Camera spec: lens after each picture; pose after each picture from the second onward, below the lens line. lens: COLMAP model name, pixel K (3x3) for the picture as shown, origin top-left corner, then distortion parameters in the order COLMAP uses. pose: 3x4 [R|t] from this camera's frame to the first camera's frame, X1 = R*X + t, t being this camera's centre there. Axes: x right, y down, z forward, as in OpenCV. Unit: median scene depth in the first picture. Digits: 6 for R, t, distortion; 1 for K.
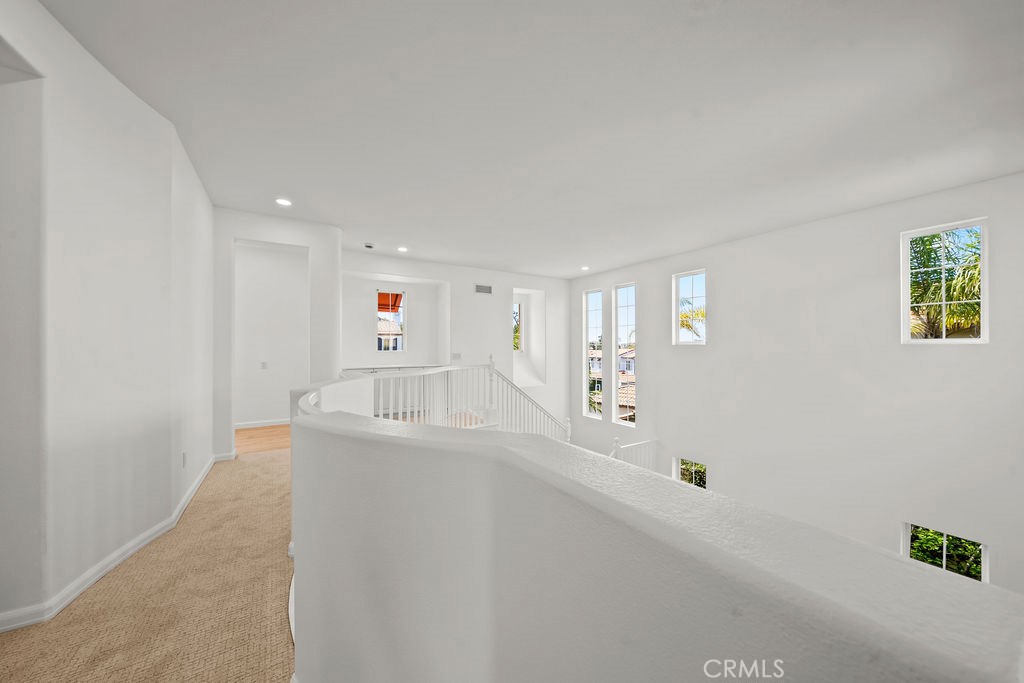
lens RADIAL K [[355.9, 0, 511.8], [0, 355.9, 344.7], [0, 0, 1]] dist [-0.007295, 0.000173]
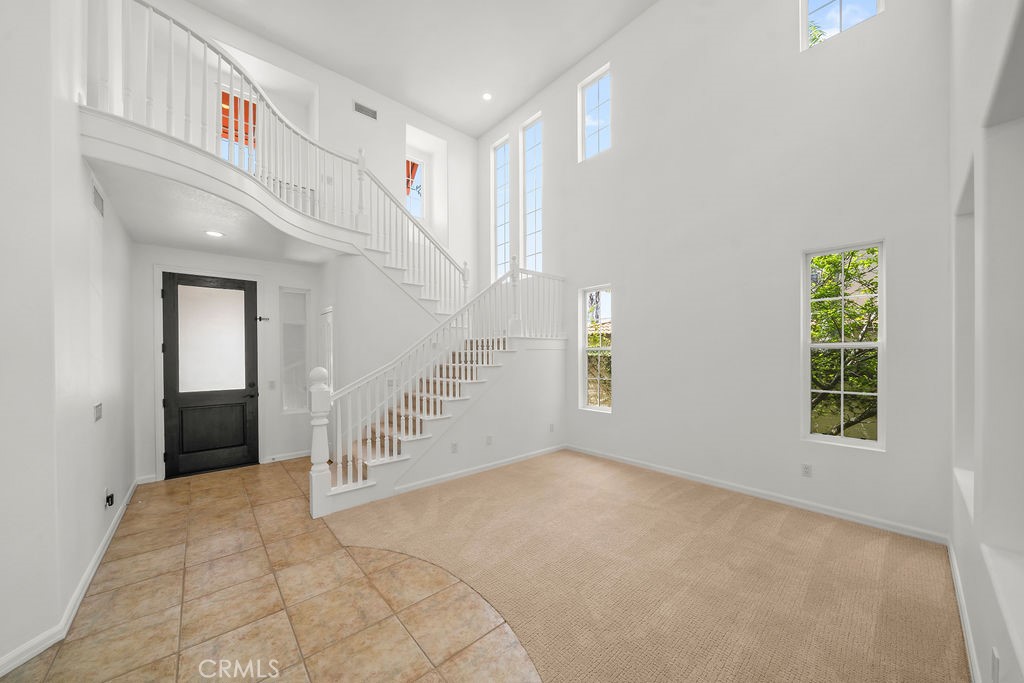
lens RADIAL K [[355.9, 0, 511.8], [0, 355.9, 356.7], [0, 0, 1]] dist [-0.007295, 0.000173]
pose [[0.989363, -0.003166, 0.145431, 0.137862], [0.001850, 0.999956, 0.009187, 0.417558], [-0.145454, -0.008820, 0.989326, 0.125777]]
